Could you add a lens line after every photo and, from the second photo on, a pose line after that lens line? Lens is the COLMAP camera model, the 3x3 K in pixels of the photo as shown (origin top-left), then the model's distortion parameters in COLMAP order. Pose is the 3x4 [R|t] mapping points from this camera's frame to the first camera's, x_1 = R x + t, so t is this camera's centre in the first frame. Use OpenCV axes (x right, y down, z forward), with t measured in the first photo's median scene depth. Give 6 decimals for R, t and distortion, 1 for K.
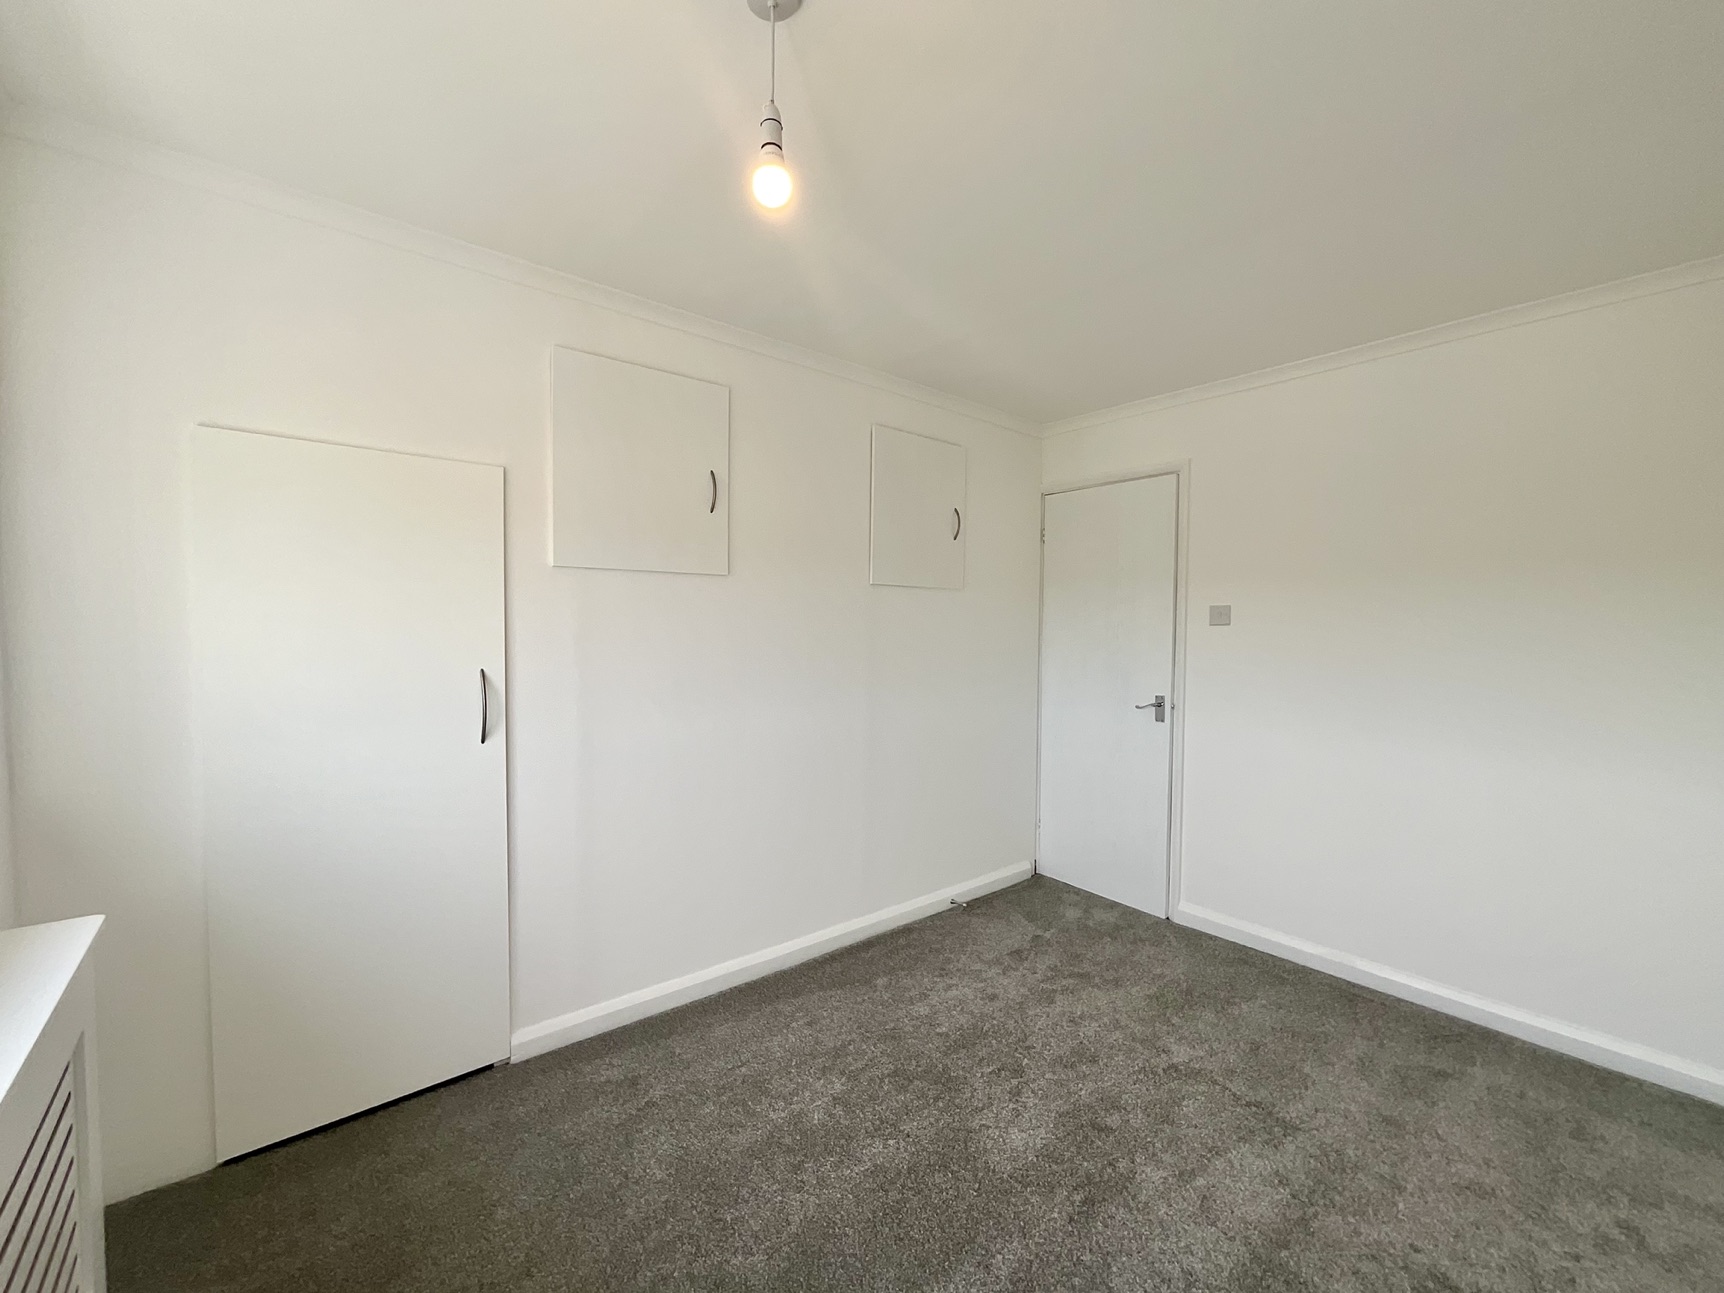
lens RADIAL K [[700.2, 0, 864.5], [0, 700.2, 648.3], [0, 0, 1]] dist [-0.012381, 0.000259]
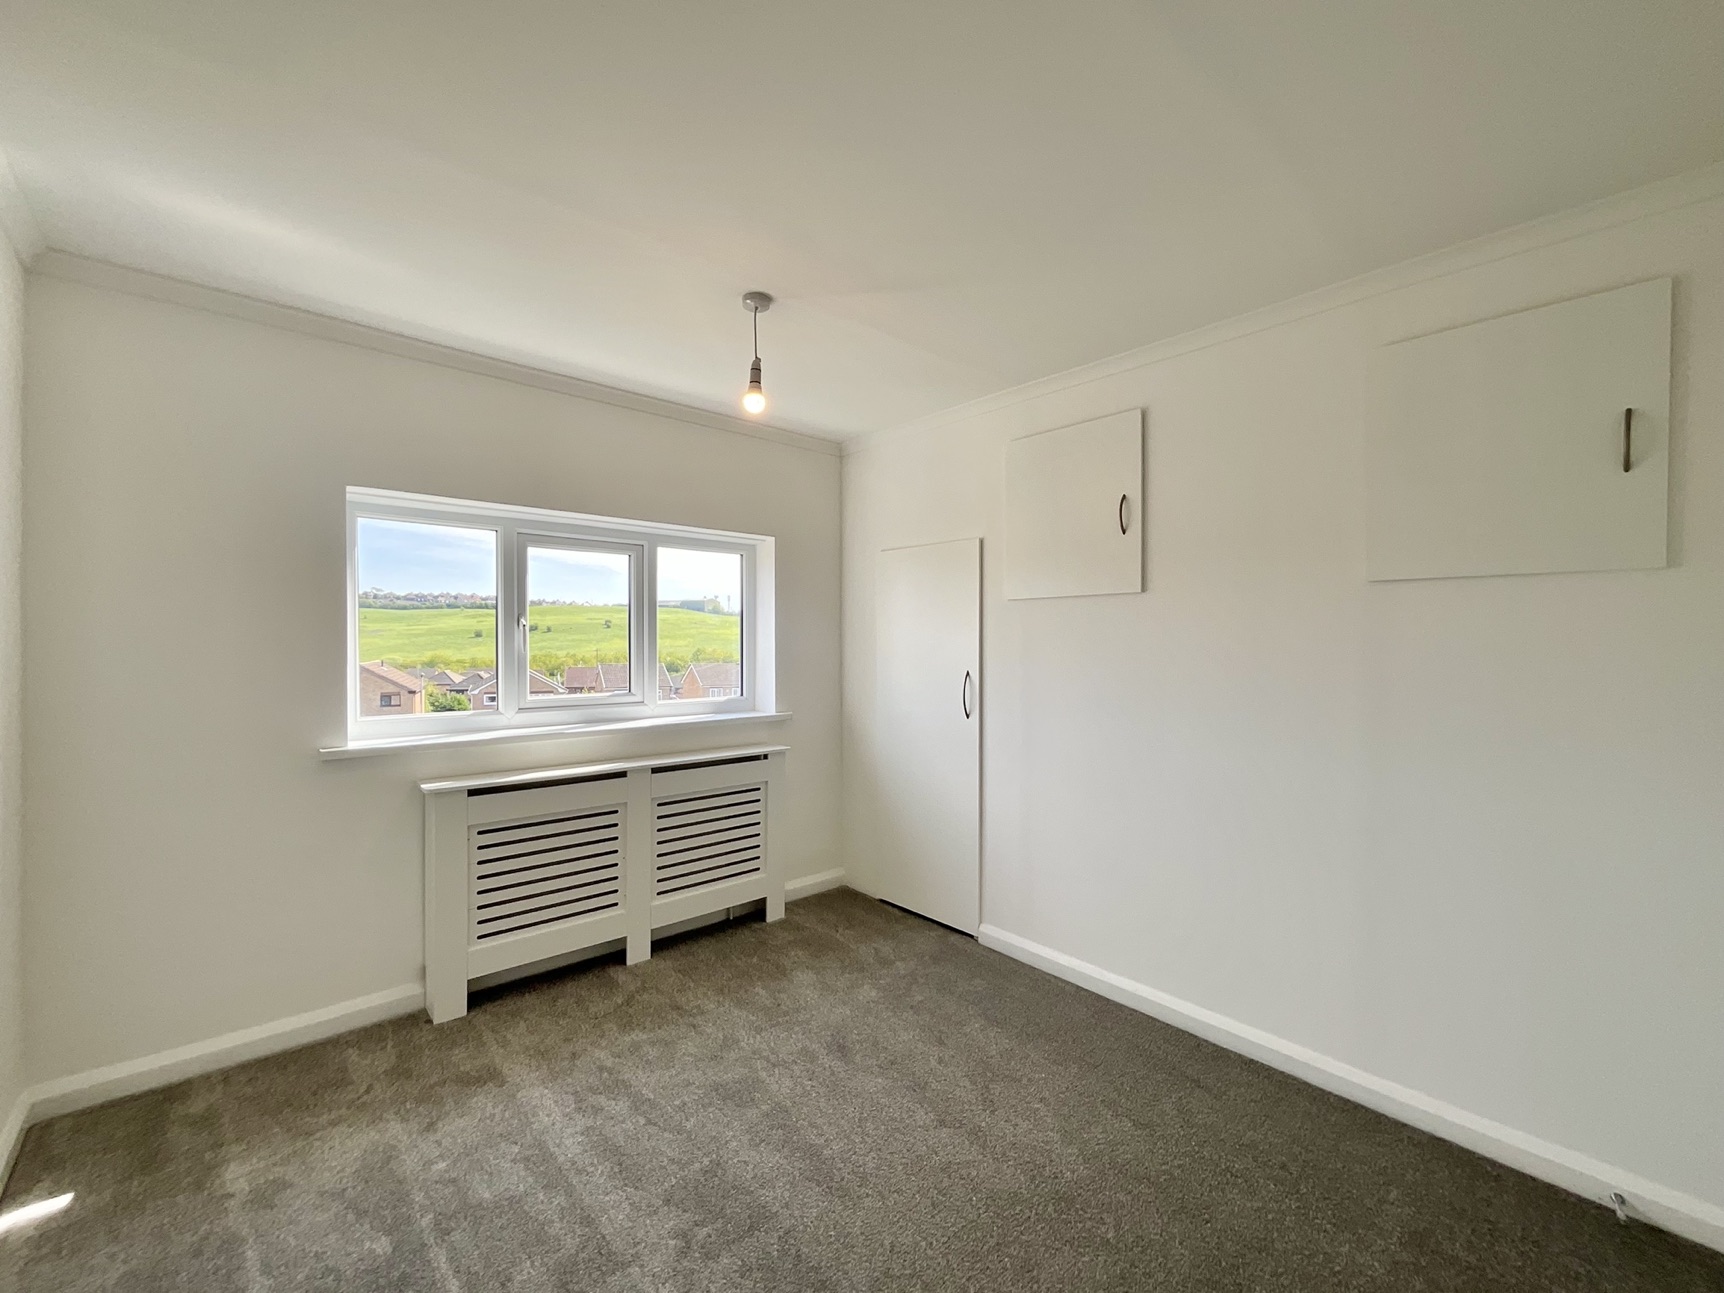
lens RADIAL K [[689.3, 0, 863.4], [0, 689.3, 651.0], [0, 0, 1]] dist [-0.007131, 0.000569]
pose [[0.068536, 0.033719, -0.997079, 0.781512], [-0.038602, 0.998770, 0.031123, -0.040086], [0.996902, 0.036356, 0.069754, 0.557488]]
